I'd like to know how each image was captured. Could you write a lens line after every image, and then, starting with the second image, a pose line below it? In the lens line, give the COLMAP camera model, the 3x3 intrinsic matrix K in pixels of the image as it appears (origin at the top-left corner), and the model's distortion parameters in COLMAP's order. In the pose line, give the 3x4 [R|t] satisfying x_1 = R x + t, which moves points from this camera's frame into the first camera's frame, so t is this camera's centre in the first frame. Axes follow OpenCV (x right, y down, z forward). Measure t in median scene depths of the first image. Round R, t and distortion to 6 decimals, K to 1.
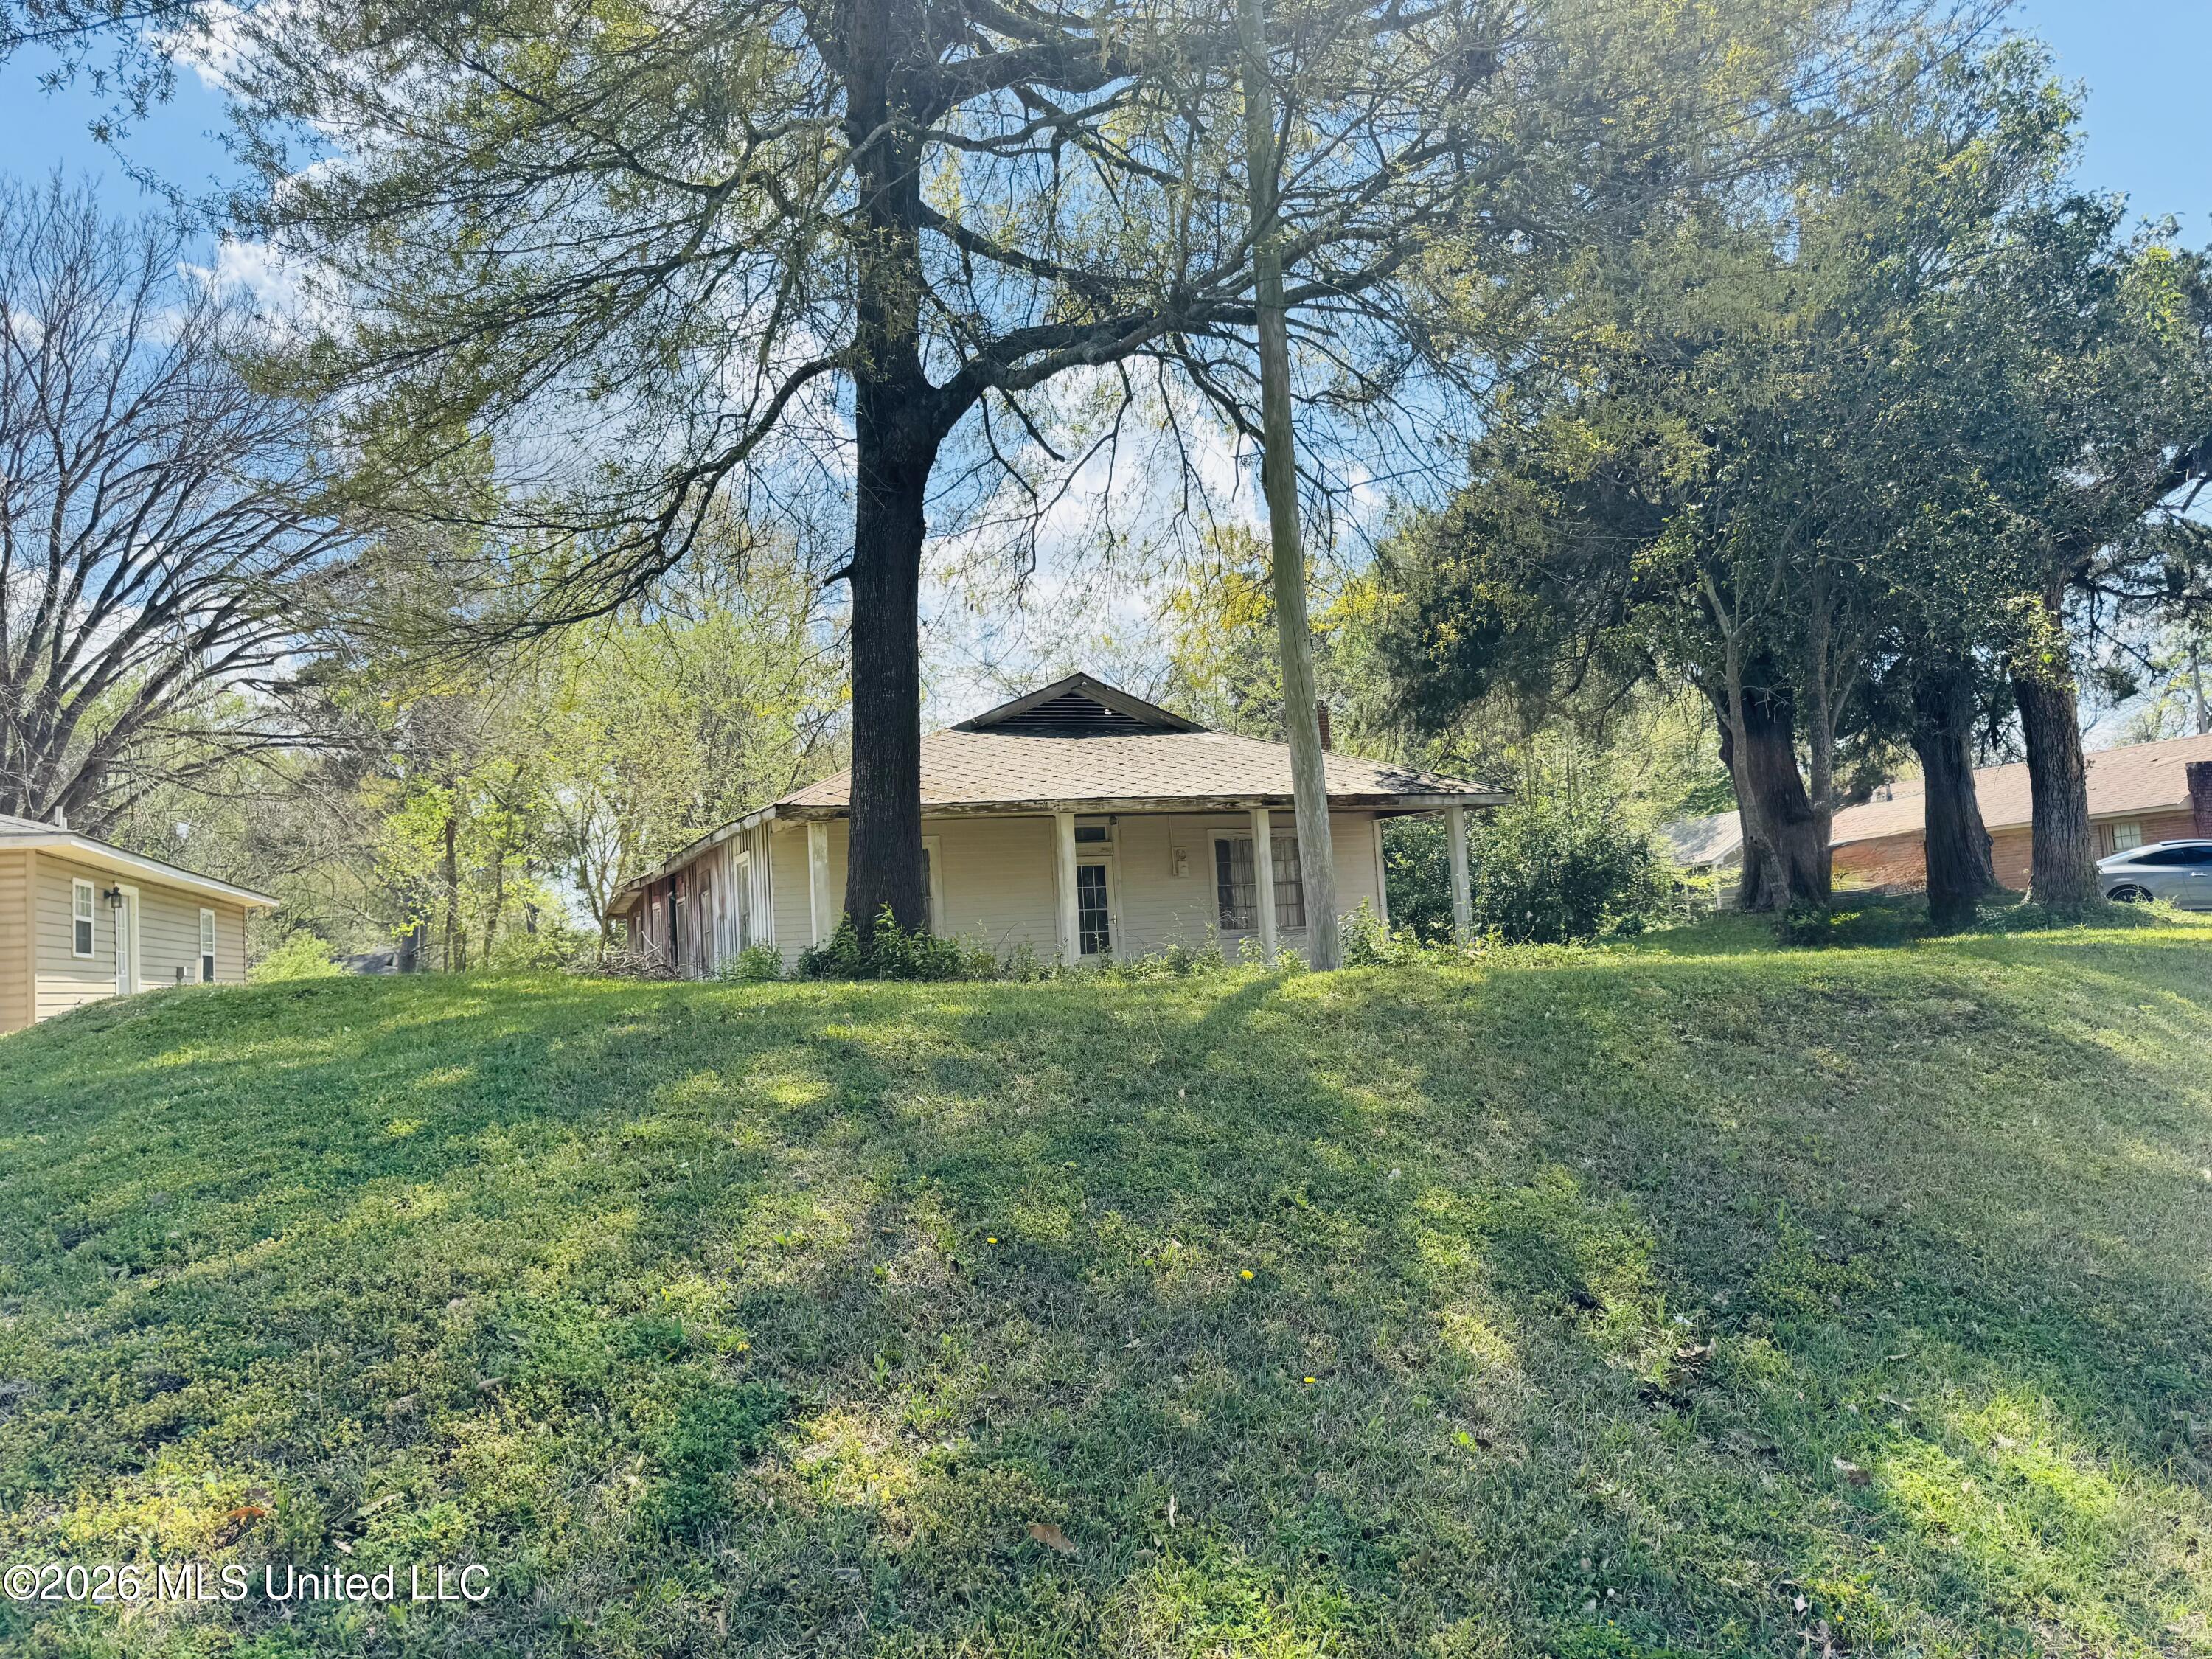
lens RADIAL K [[1543.1, 0, 1110.0], [0, 1543.1, 838.9], [0, 0, 1]] dist [0.098514, -0.104196]
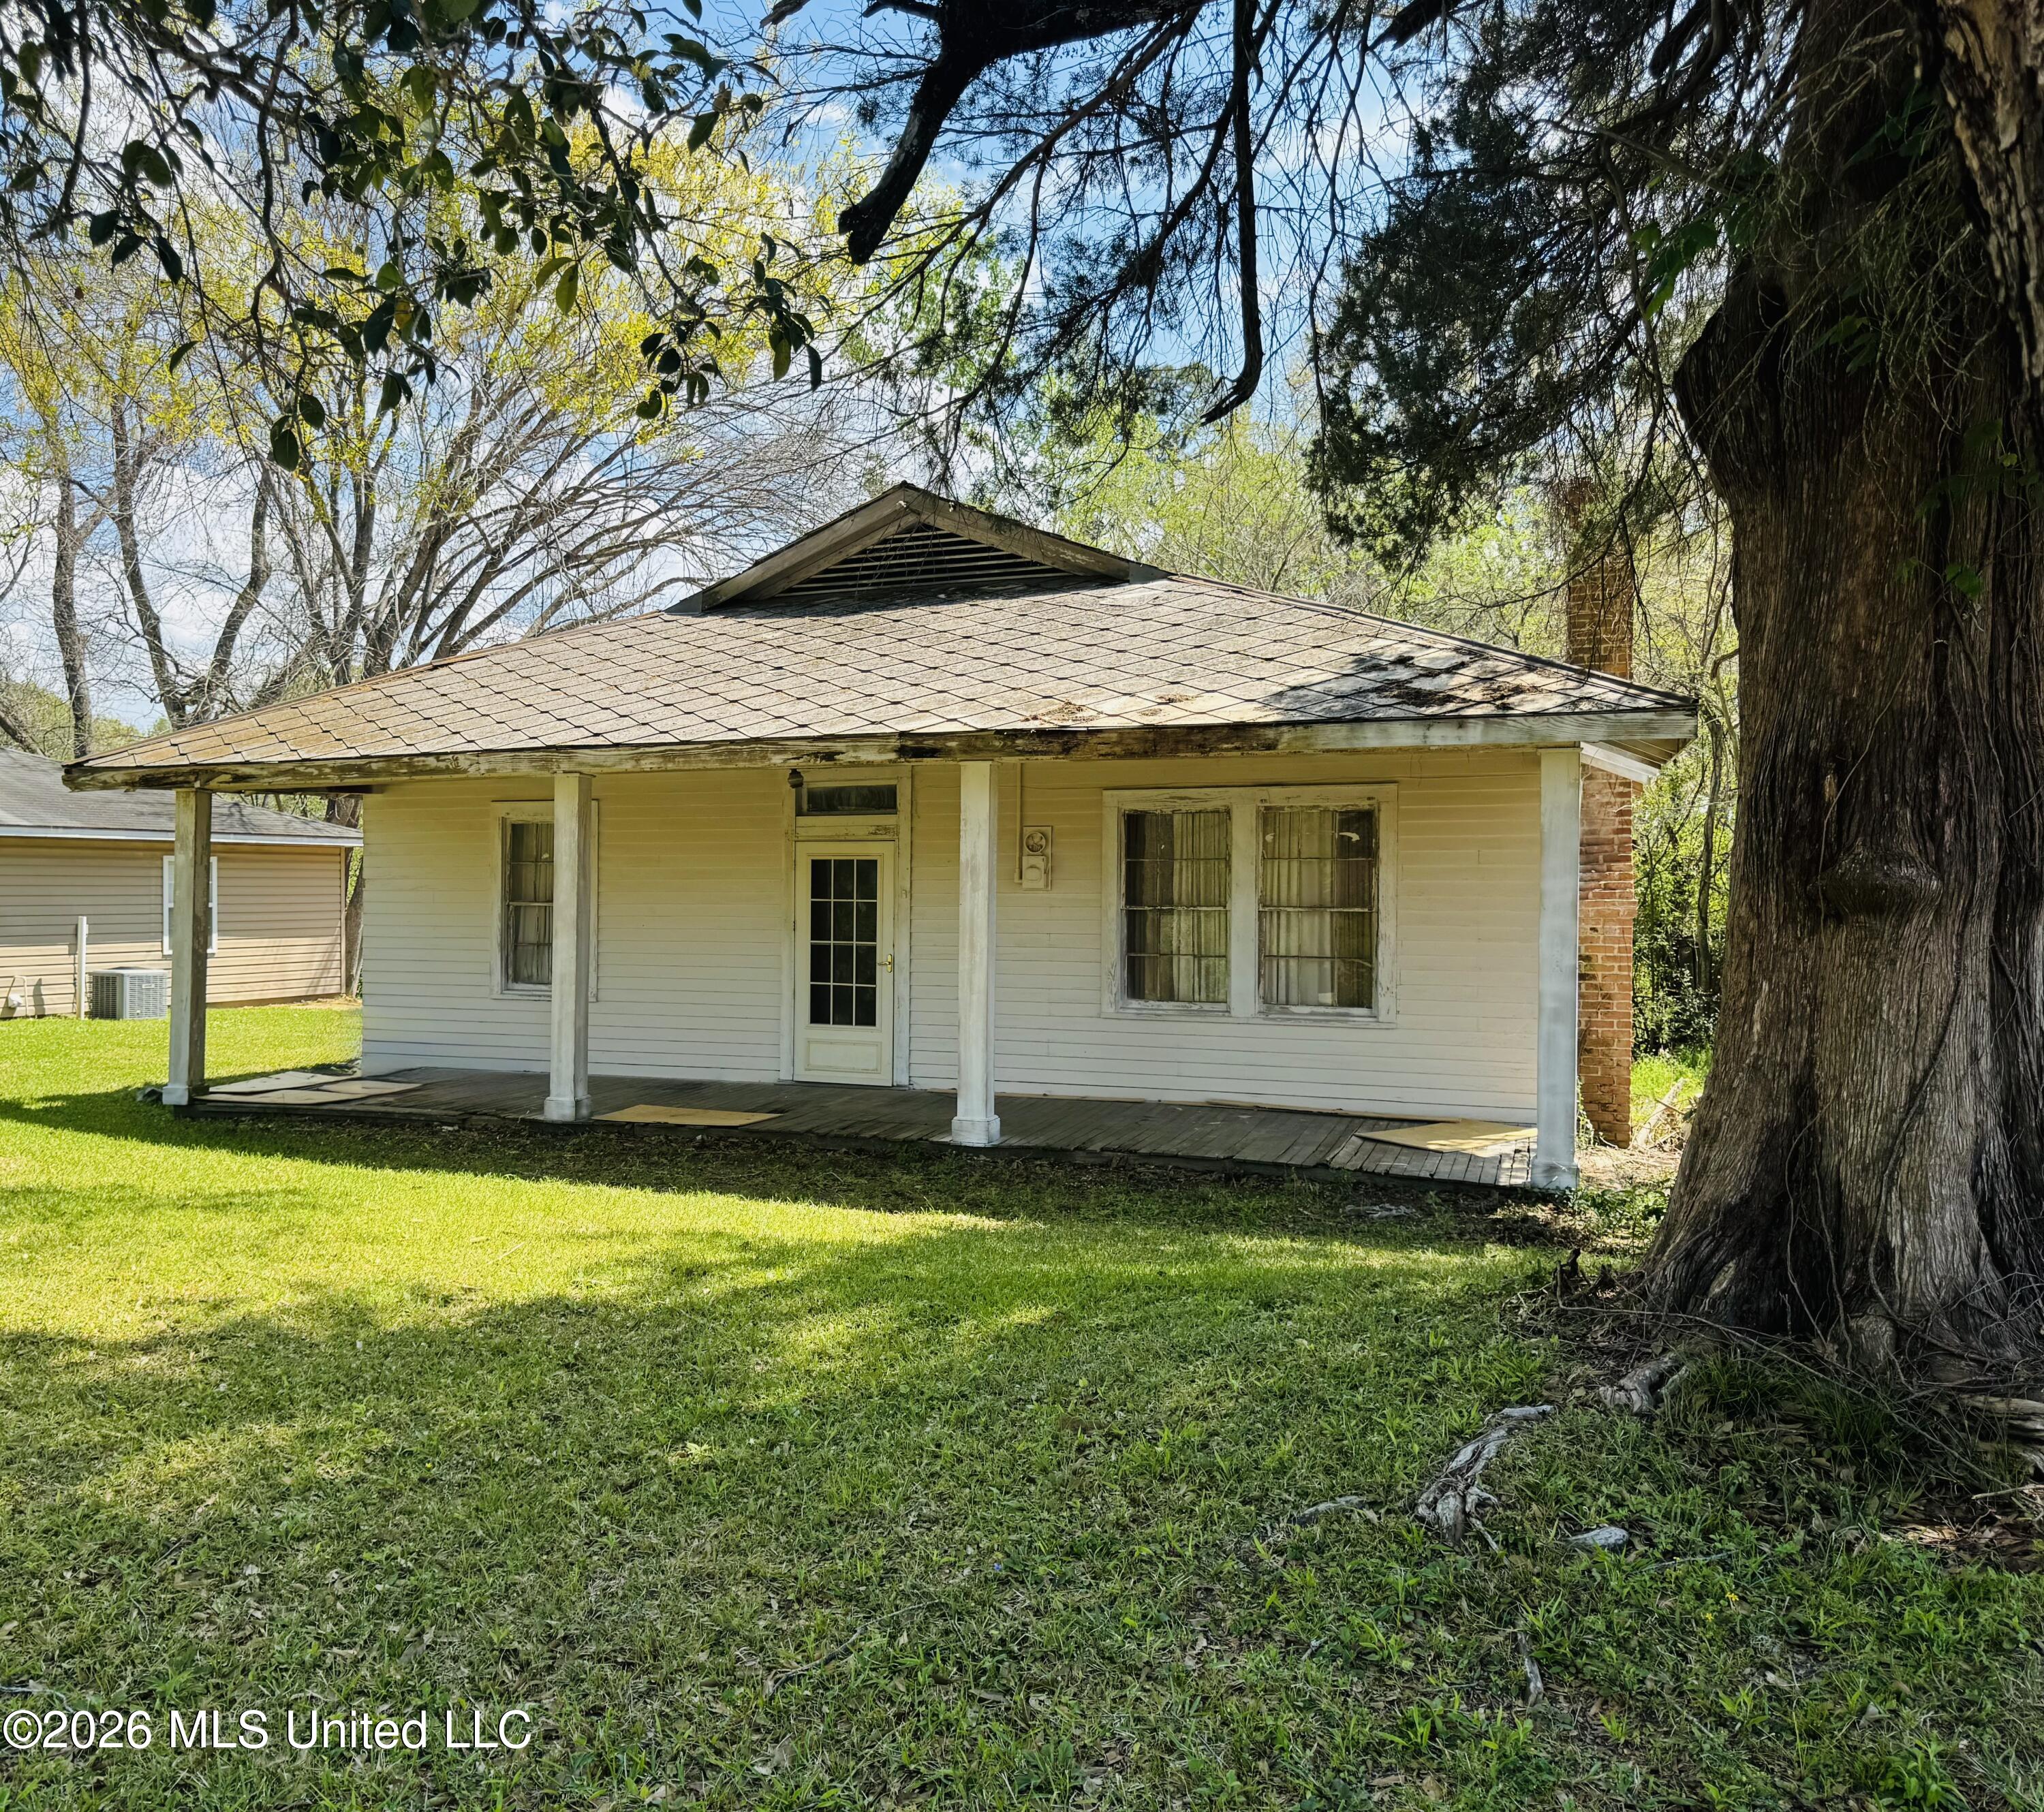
lens RADIAL K [[1690.1, 0, 834.8], [0, 1690.1, 908.8], [0, 0, 1]] dist [0.134860, -0.181089]
pose [[0.692142, 0.070431, -0.718317, 0.405391], [0.014964, 0.993613, 0.111842, -0.030795], [0.721606, -0.088160, 0.686668, 0.603976]]
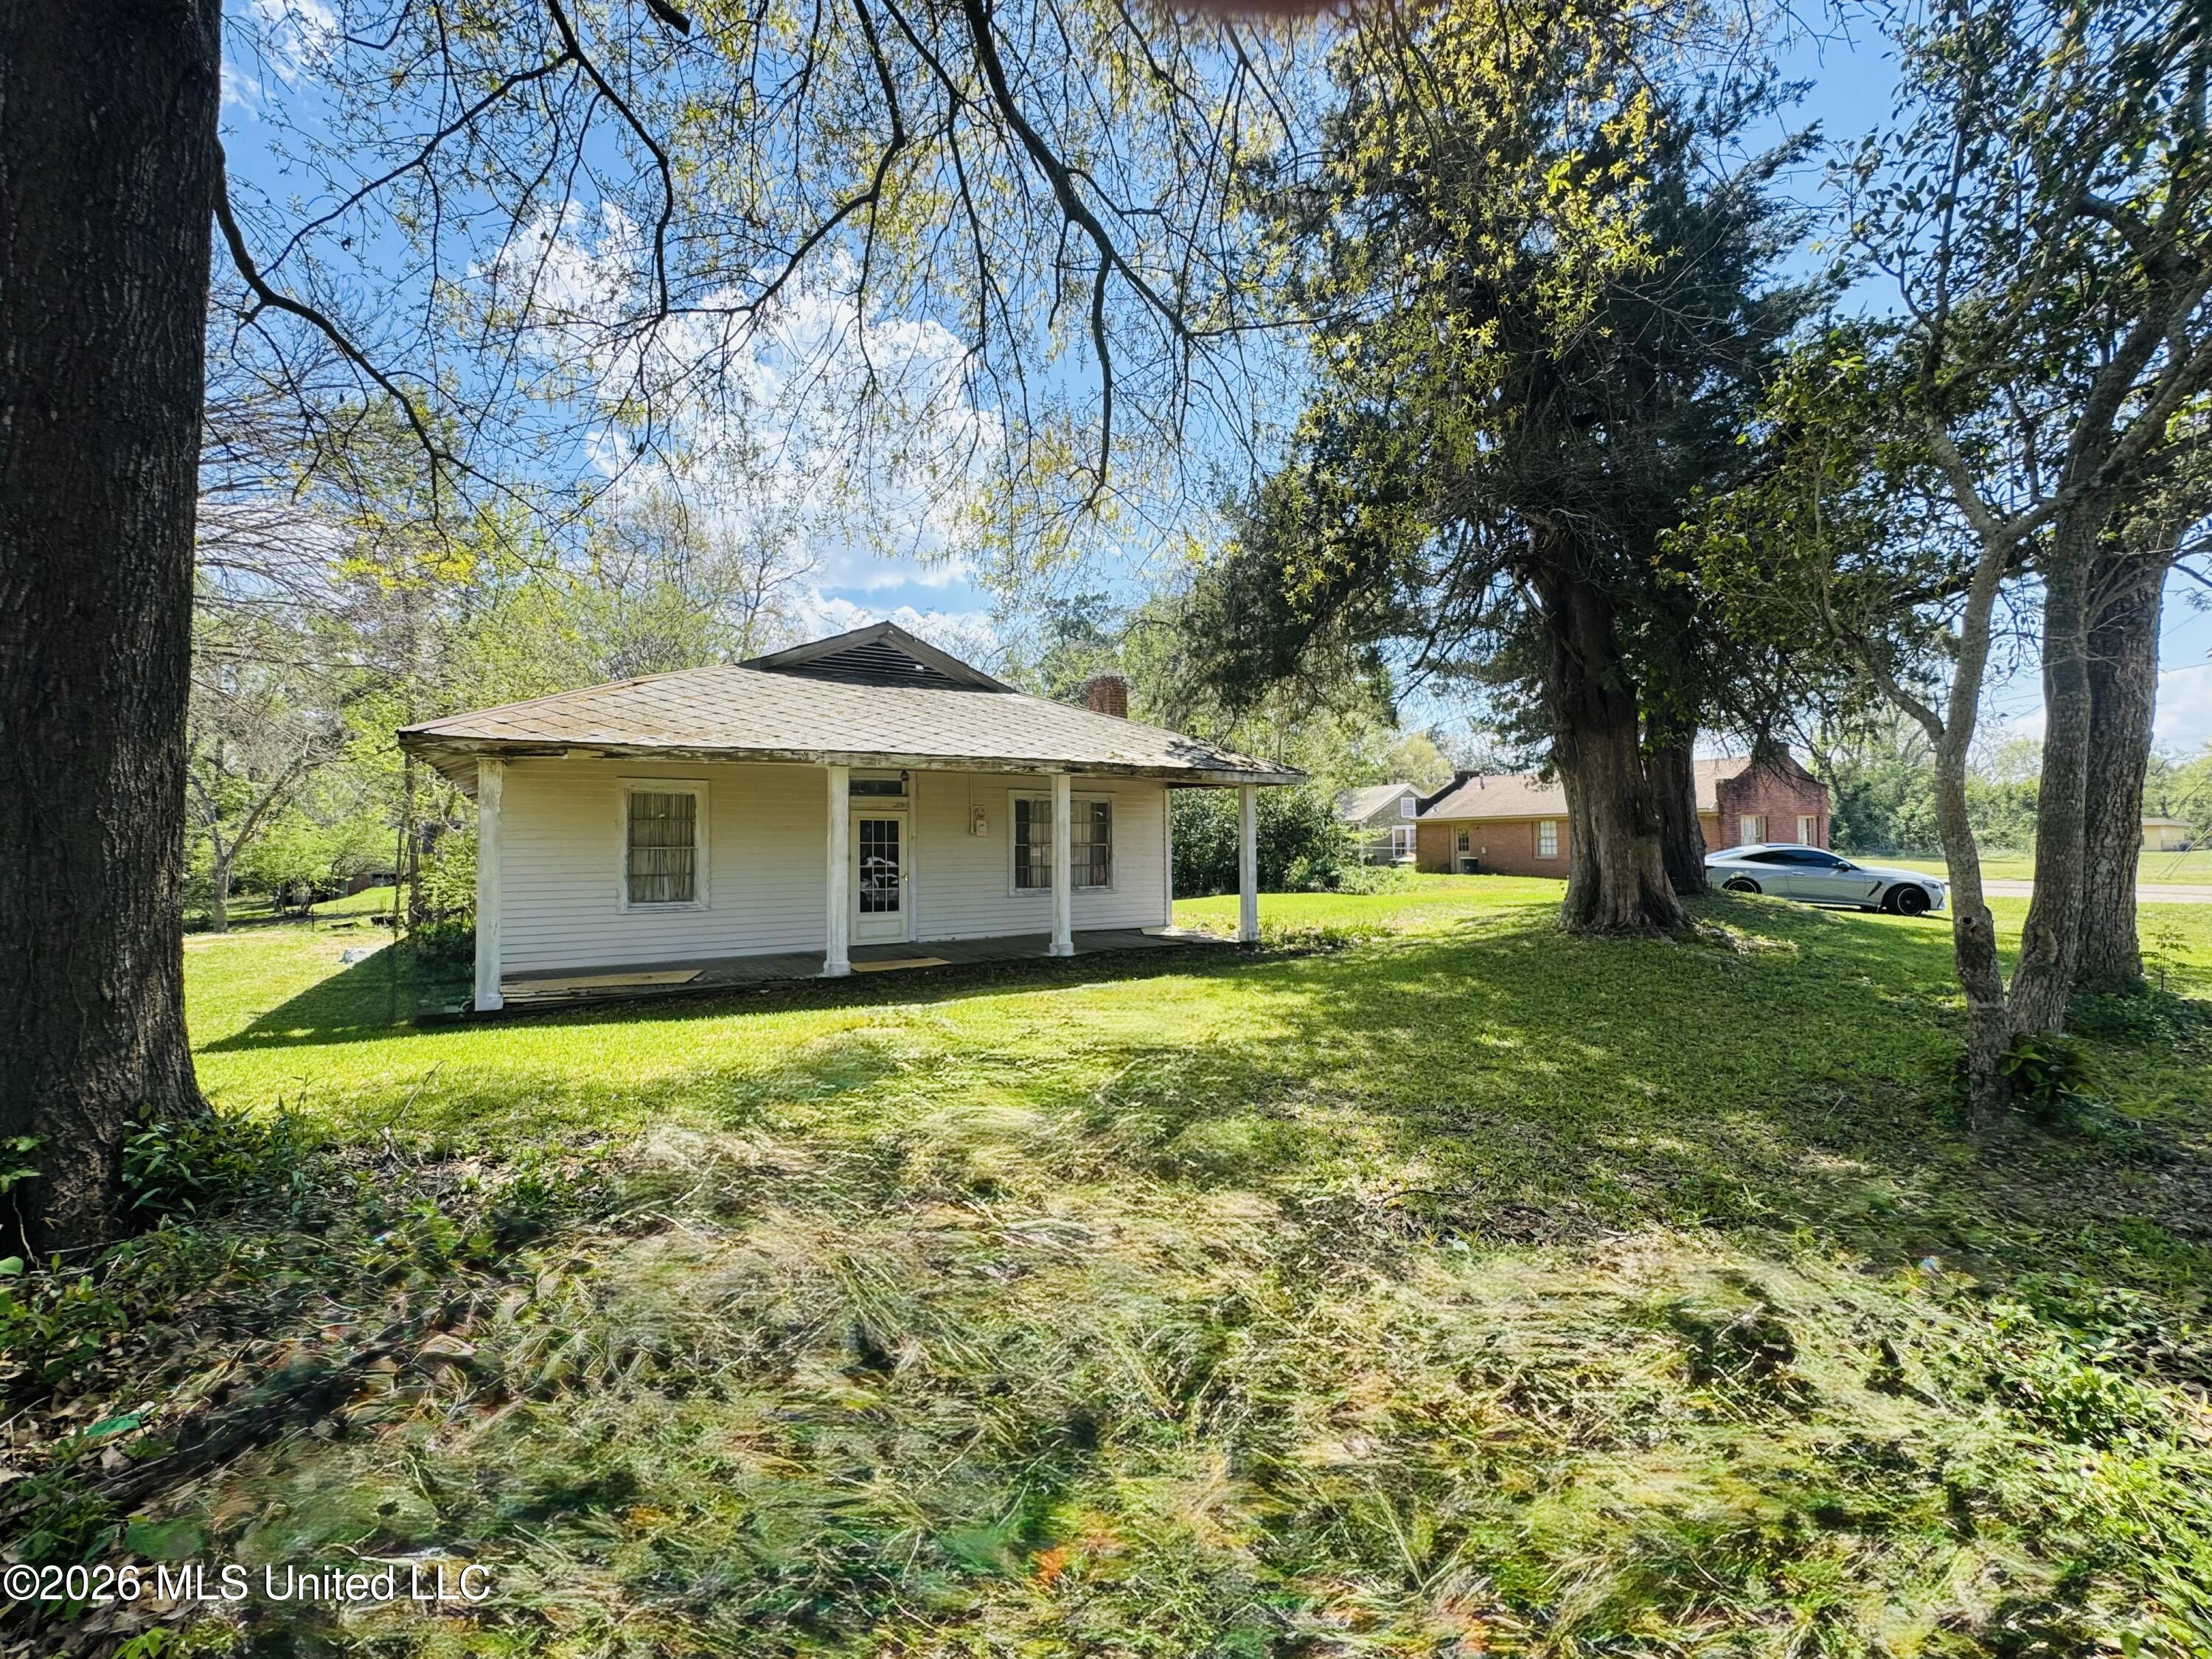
lens RADIAL K [[882.5, 0, 1099.4], [0, 882.5, 824.5], [0, 0, 1]] dist [0.022897, -0.014909]
pose [[0.987666, 0.057369, 0.145687, 0.041134], [-0.065427, 0.996547, 0.051131, -0.017430], [-0.142250, -0.060032, 0.988009, 0.437552]]
